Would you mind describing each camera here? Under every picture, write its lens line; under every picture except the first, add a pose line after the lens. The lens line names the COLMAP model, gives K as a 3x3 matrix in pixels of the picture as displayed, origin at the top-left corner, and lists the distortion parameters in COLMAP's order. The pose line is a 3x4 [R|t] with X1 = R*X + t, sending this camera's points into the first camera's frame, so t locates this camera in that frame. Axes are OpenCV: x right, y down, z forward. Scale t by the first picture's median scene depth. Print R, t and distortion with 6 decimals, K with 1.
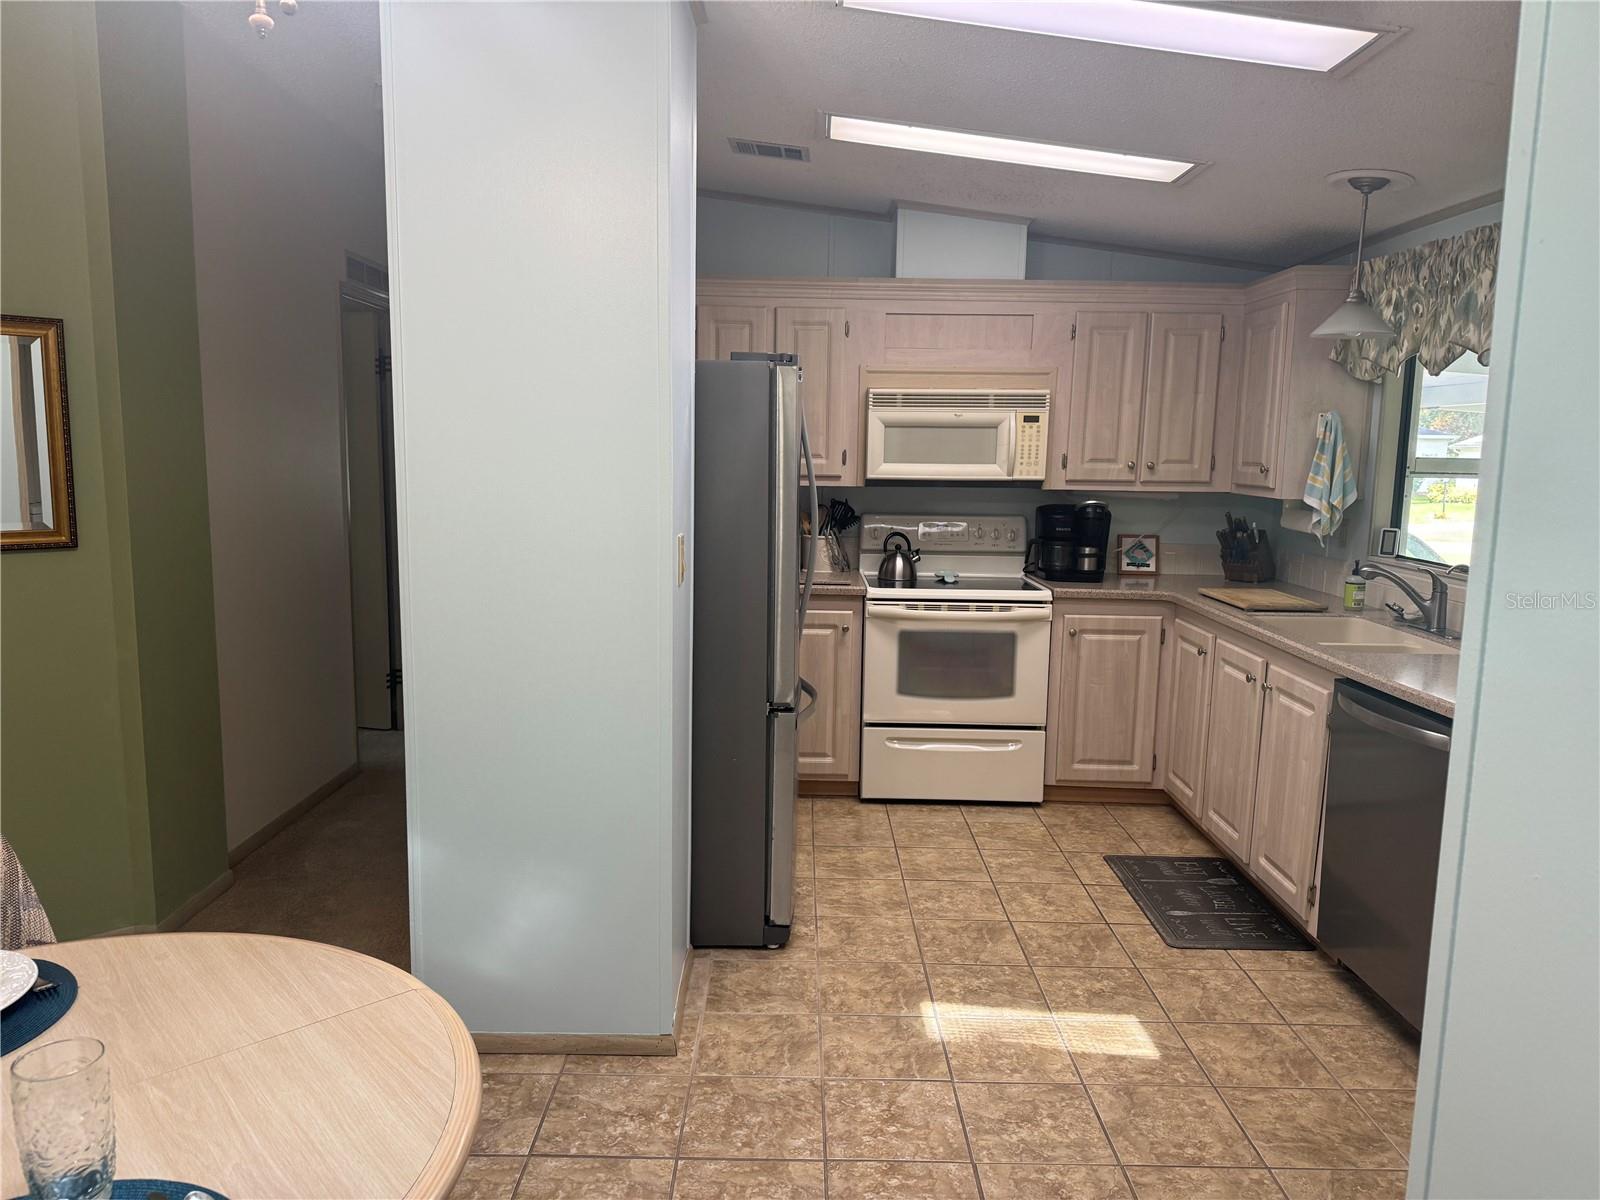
lens RADIAL K [[1102.0, 0, 798.5], [0, 1102.0, 605.7], [0, 0, 1]] dist [0.171529, -0.331835]
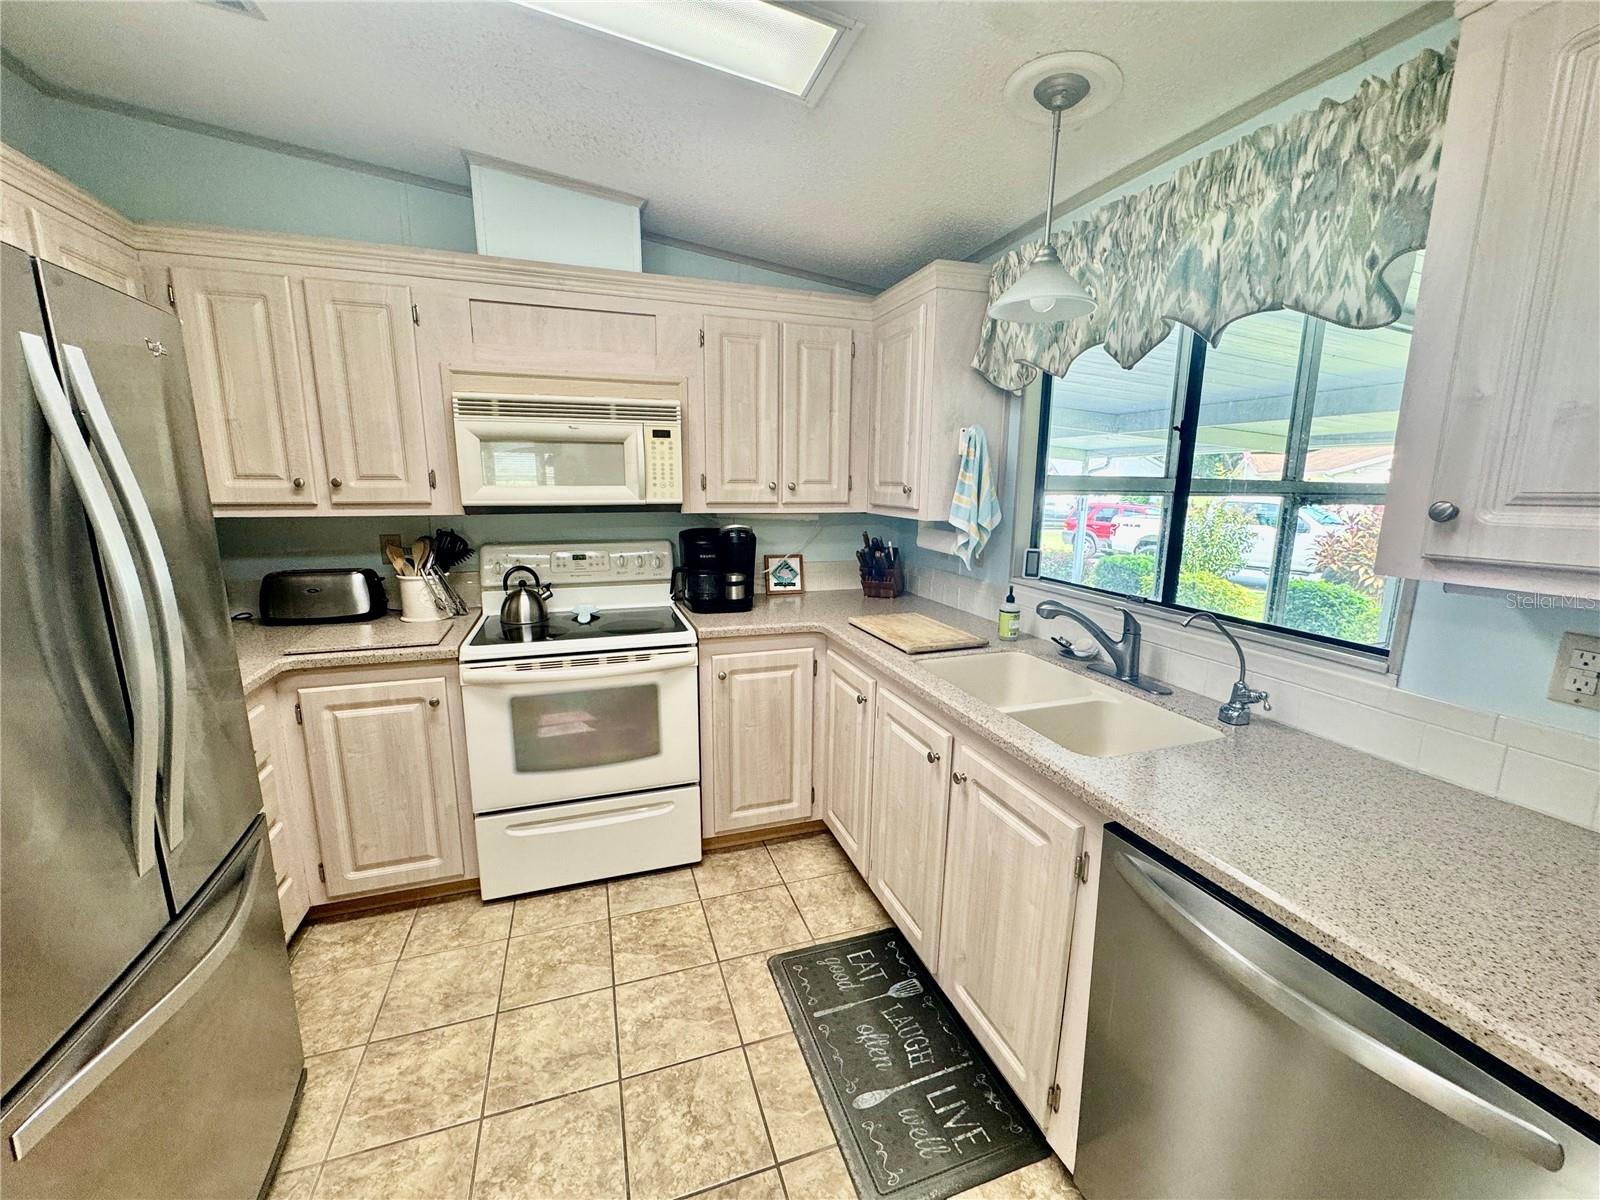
lens RADIAL K [[646.6, 0, 797.5], [0, 646.6, 596.3], [0, 0, 1]] dist [-0.000645, -0.000080]
pose [[0.946479, -0.068073, 0.315504, 0.141510], [0.055603, 0.997281, 0.048367, -0.059174], [-0.317939, -0.028235, 0.947691, 0.482130]]
